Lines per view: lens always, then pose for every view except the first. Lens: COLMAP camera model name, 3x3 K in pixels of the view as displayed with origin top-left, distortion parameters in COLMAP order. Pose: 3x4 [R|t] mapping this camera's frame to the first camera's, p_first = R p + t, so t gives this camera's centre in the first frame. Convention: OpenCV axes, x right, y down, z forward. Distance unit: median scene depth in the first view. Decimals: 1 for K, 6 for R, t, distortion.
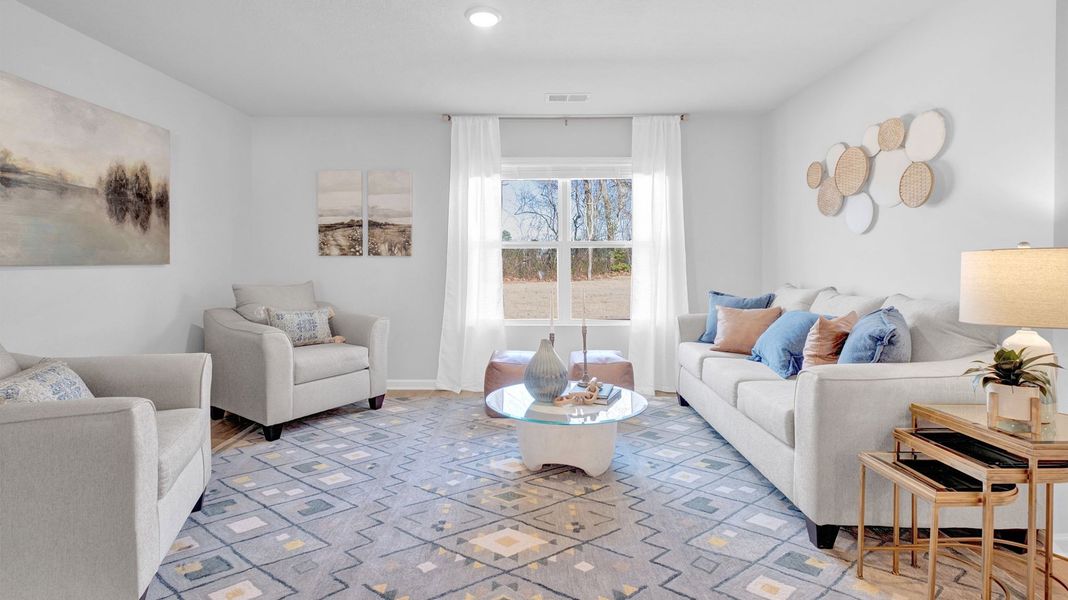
lens RADIAL K [[481.4, 0, 533.6], [0, 481.4, 271.5], [0, 0, 1]] dist [-0.000965, -0.000348]
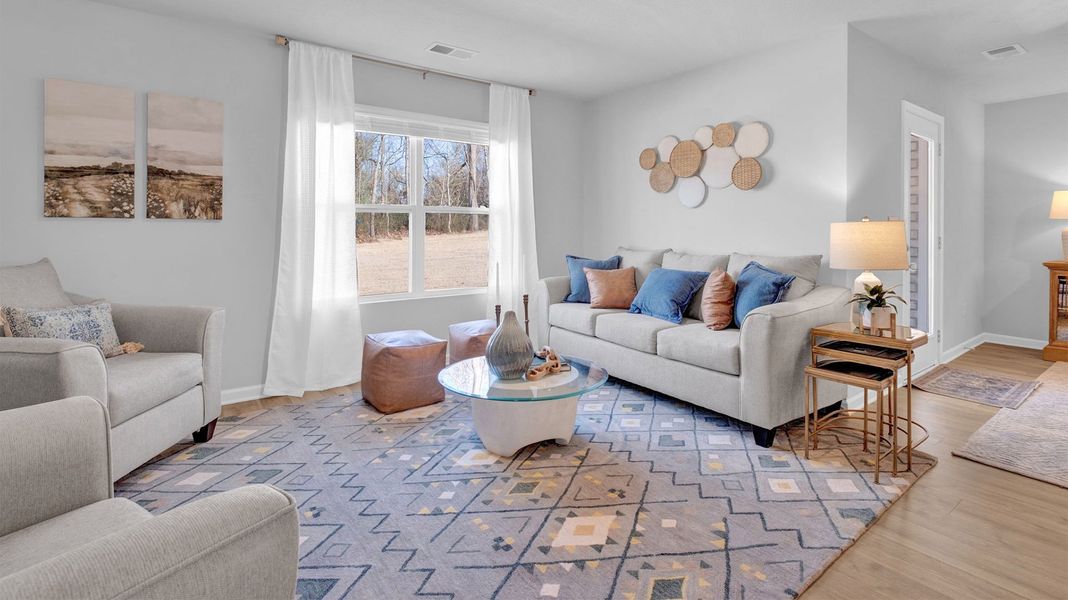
lens RADIAL K [[483.6, 0, 535.1], [0, 483.6, 235.4], [0, 0, 1]] dist [0.000366, -0.000299]
pose [[0.804570, -0.006048, 0.593828, -0.324060], [0.009993, 0.999944, -0.003355, -0.001743], [-0.593774, 0.008633, 0.804585, 0.144573]]
